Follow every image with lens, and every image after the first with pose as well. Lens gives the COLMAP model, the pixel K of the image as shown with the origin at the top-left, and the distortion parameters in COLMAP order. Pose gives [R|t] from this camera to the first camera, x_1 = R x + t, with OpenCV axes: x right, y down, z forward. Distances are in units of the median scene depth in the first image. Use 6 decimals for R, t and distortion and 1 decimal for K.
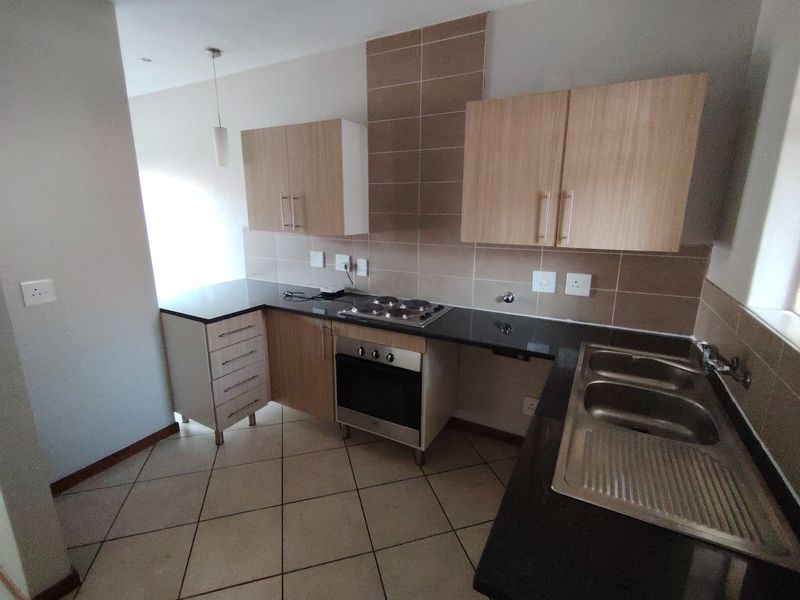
lens RADIAL K [[386.0, 0, 399.3], [0, 386.0, 298.9], [0, 0, 1]] dist [0.004092, -0.001232]
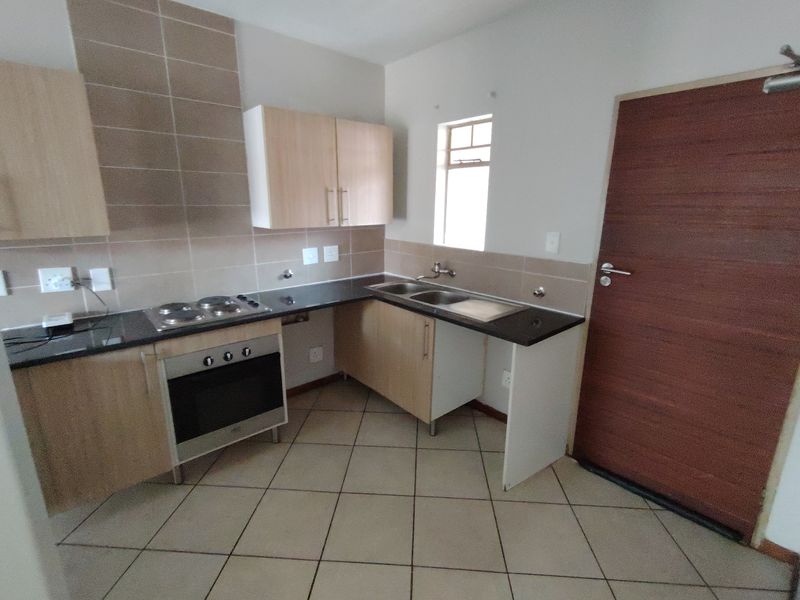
lens RADIAL K [[386.0, 0, 394.5], [0, 386.0, 303.1], [0, 0, 1]] dist [0.004092, -0.001232]
pose [[0.333376, -0.239929, 0.911754, -0.715422], [0.219310, 0.960283, 0.172510, -0.050758], [-0.916932, 0.142446, 0.372754, 0.253344]]
